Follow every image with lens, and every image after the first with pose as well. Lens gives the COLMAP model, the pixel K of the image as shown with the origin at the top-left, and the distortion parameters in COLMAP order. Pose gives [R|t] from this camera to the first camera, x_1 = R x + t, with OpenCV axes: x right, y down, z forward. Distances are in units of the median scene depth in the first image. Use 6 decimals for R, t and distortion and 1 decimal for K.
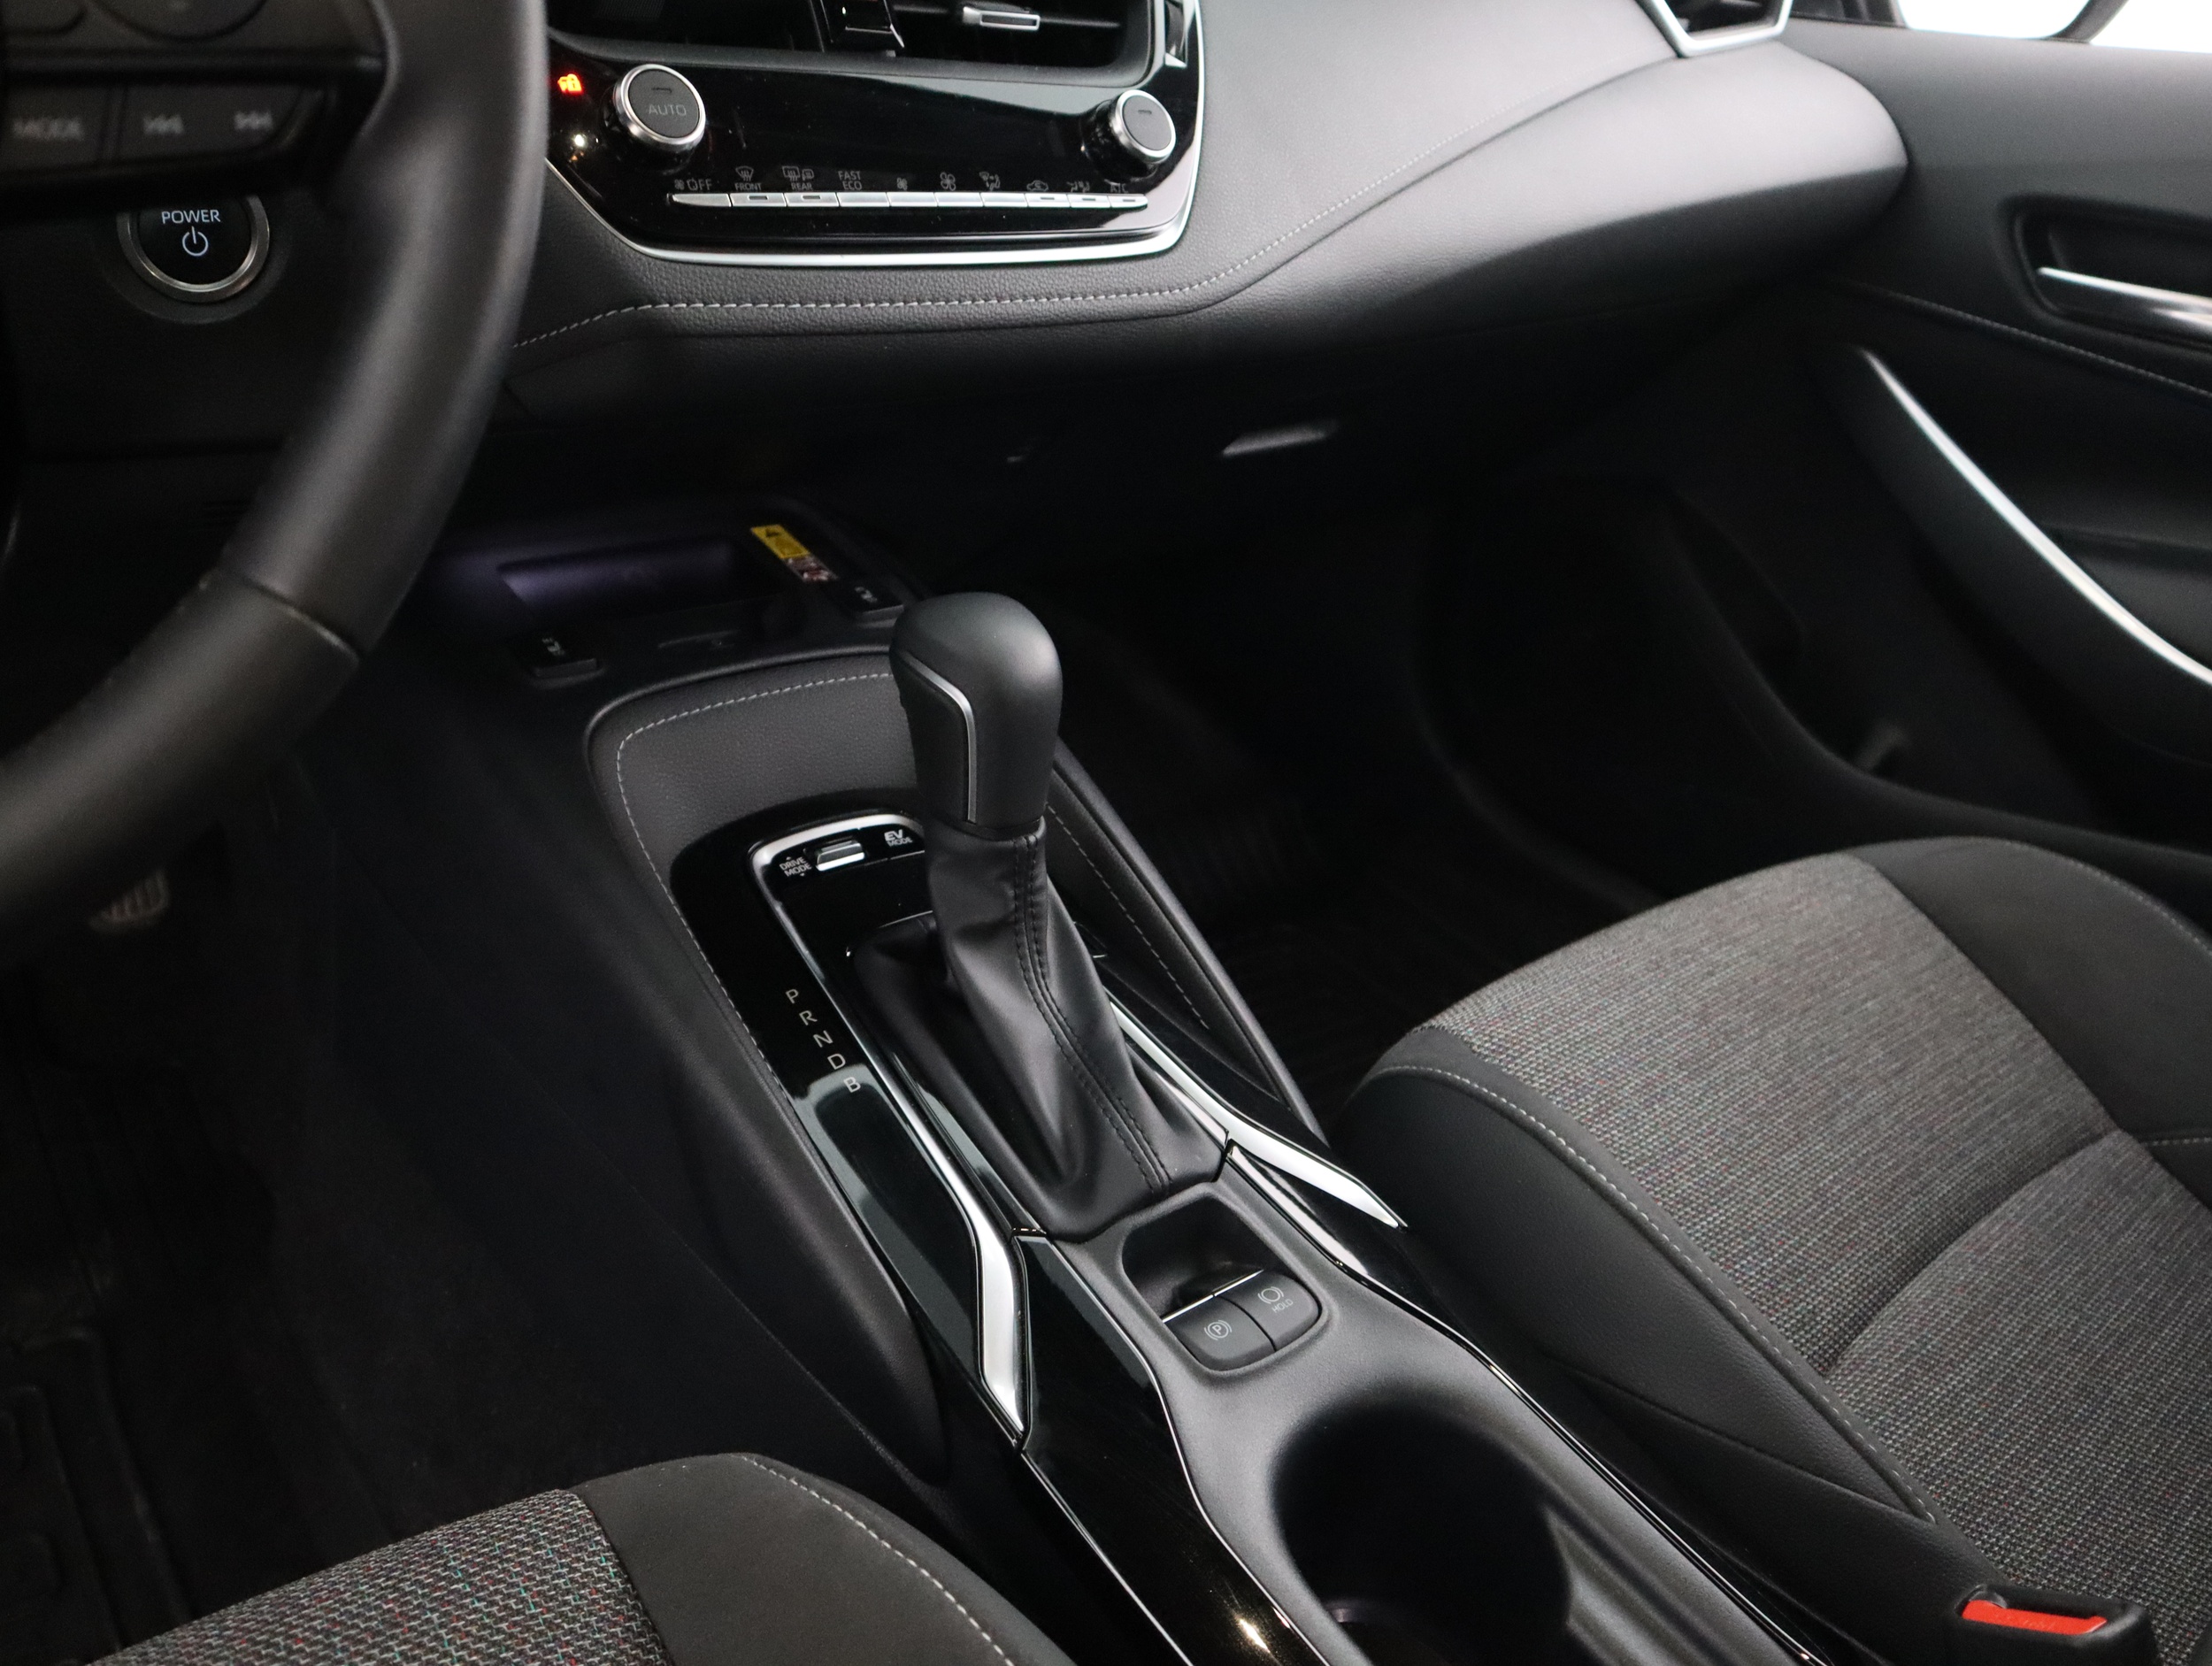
lens RADIAL K [[1710.3, 0, 1106.0], [0, 1710.3, 833.0], [0, 0, 1]] dist [-0.130558, 0.105990]
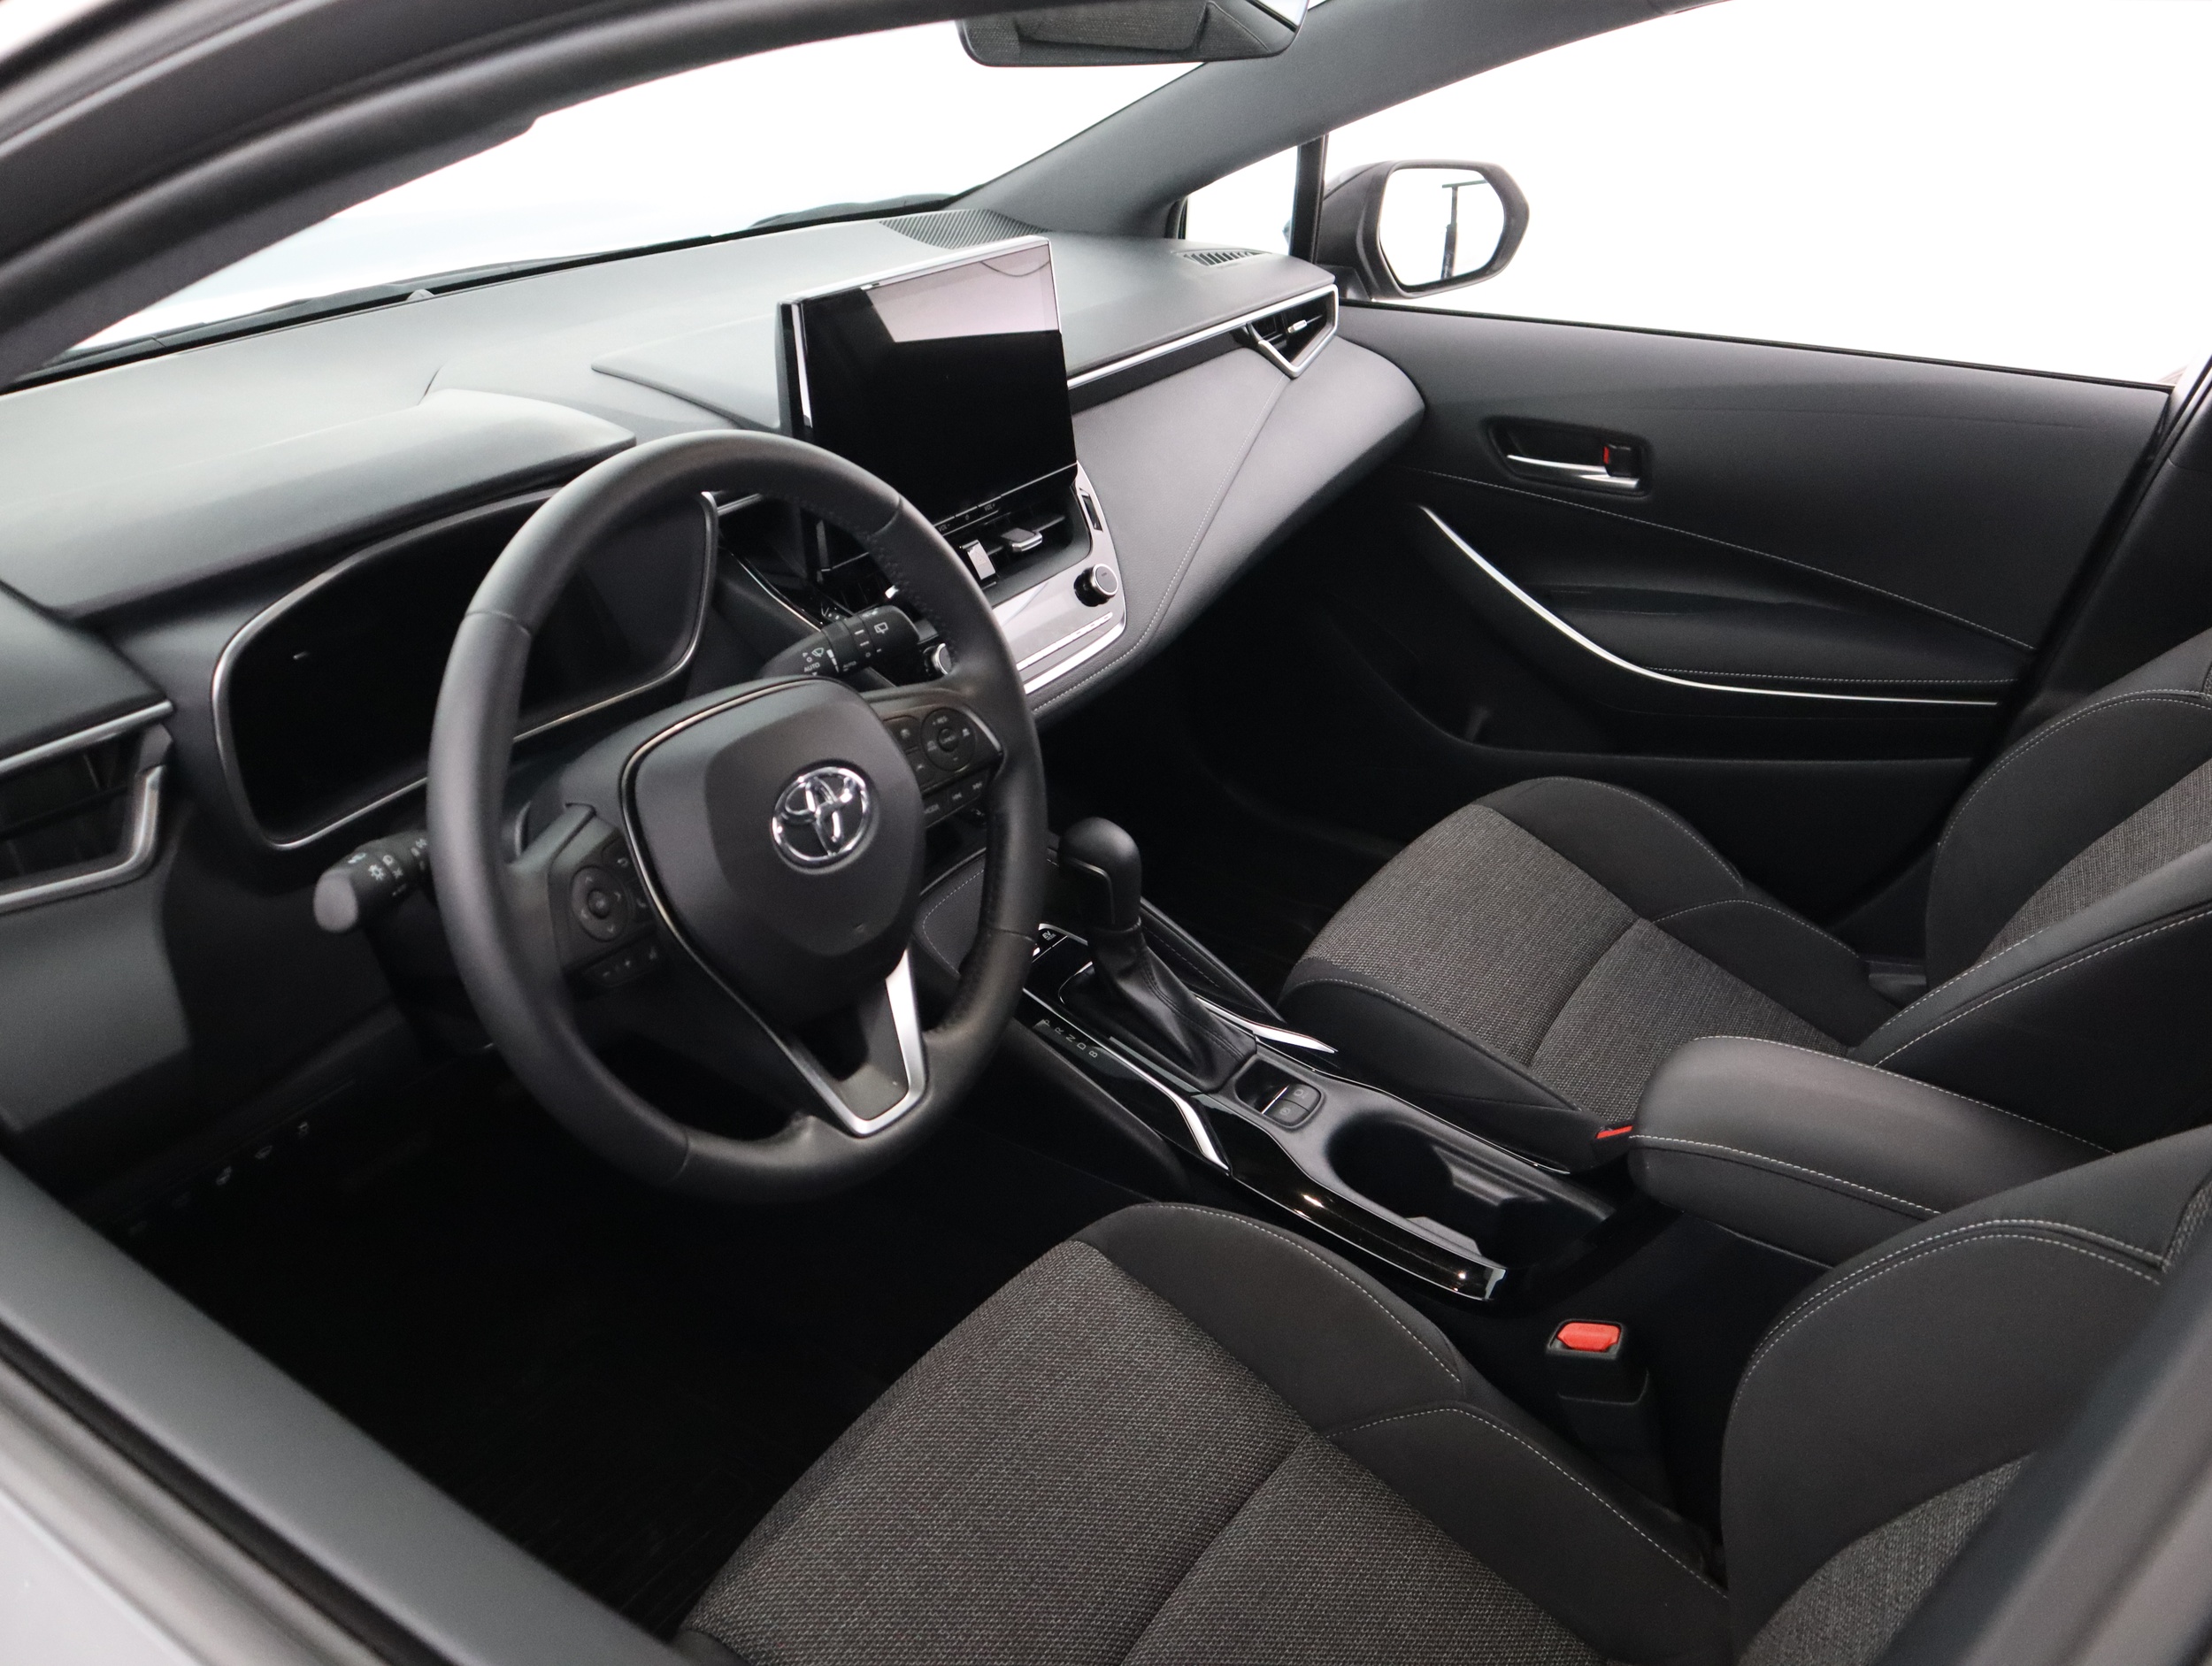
lens RADIAL K [[1710.3, 0, 1106.0], [0, 1710.3, 833.0], [0, 0, 1]] dist [-0.130558, 0.105990]
pose [[0.950549, -0.236318, 0.201519, -0.432283], [0.228953, 0.971620, 0.059451, -0.216857], [-0.209849, -0.010373, 0.977679, -0.976899]]
